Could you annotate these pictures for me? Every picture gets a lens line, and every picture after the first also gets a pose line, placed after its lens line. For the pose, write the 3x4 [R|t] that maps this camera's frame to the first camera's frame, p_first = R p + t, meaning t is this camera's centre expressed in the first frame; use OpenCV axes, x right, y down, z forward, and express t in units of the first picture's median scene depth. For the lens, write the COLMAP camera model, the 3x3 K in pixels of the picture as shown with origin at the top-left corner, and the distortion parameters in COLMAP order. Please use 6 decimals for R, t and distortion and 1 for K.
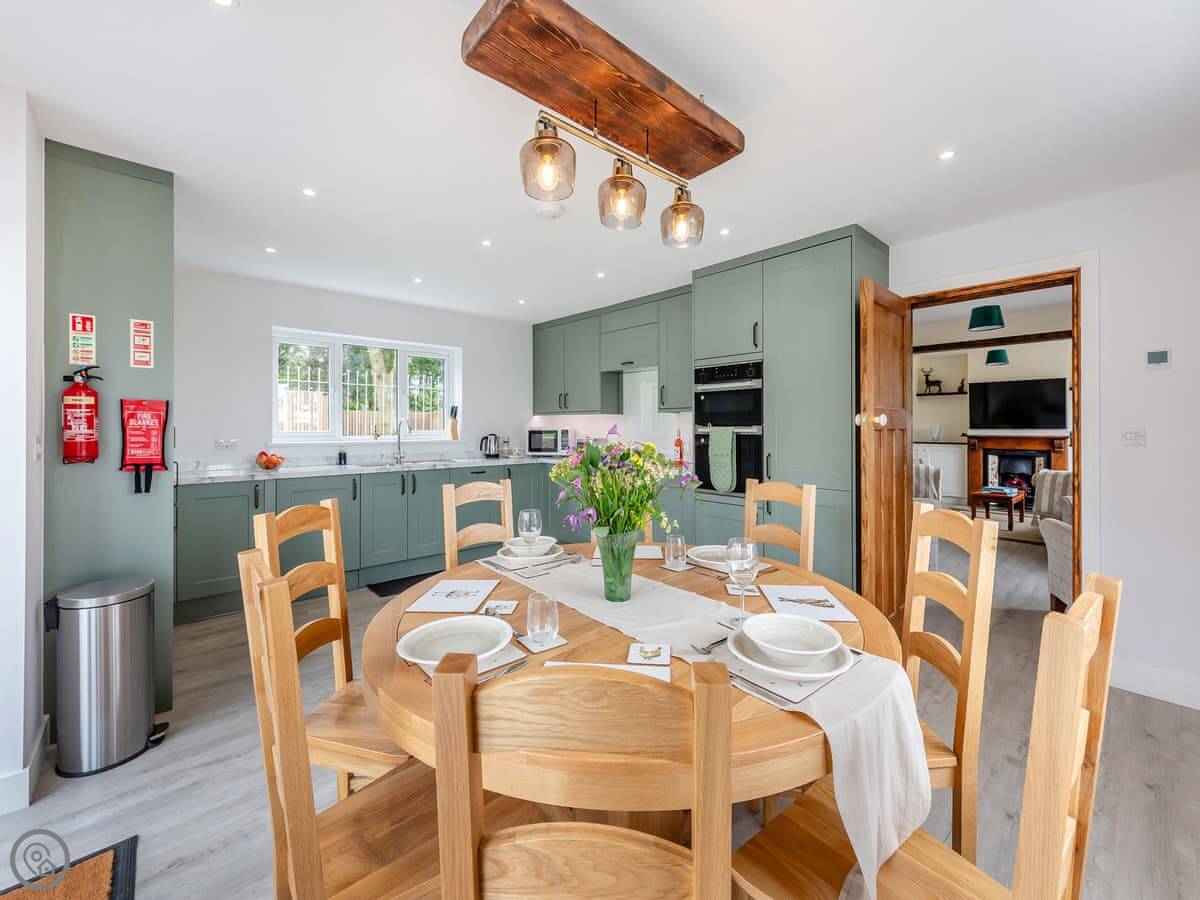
lens RADIAL K [[492.7, 0, 604.9], [0, 492.7, 425.1], [0, 0, 1]] dist [-0.002373, -0.000399]
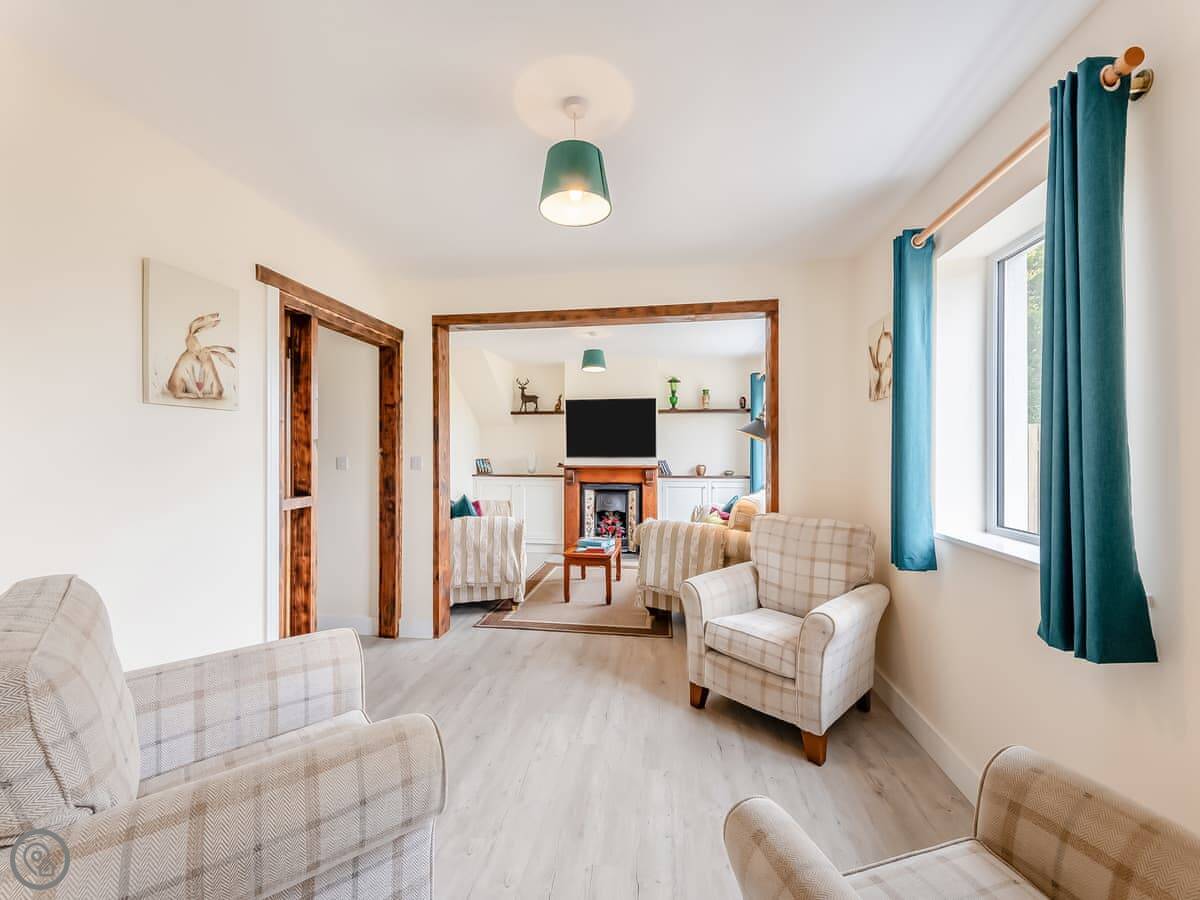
lens RADIAL K [[492.7, 0, 599.9], [0, 492.7, 451.8], [0, 0, 1]] dist [-0.002373, -0.000399]
pose [[0.772331, 0.005426, 0.635197, 0.270007], [-0.005429, 0.999983, -0.001941, -0.000462], [-0.635197, -0.001950, 0.772348, 0.341633]]
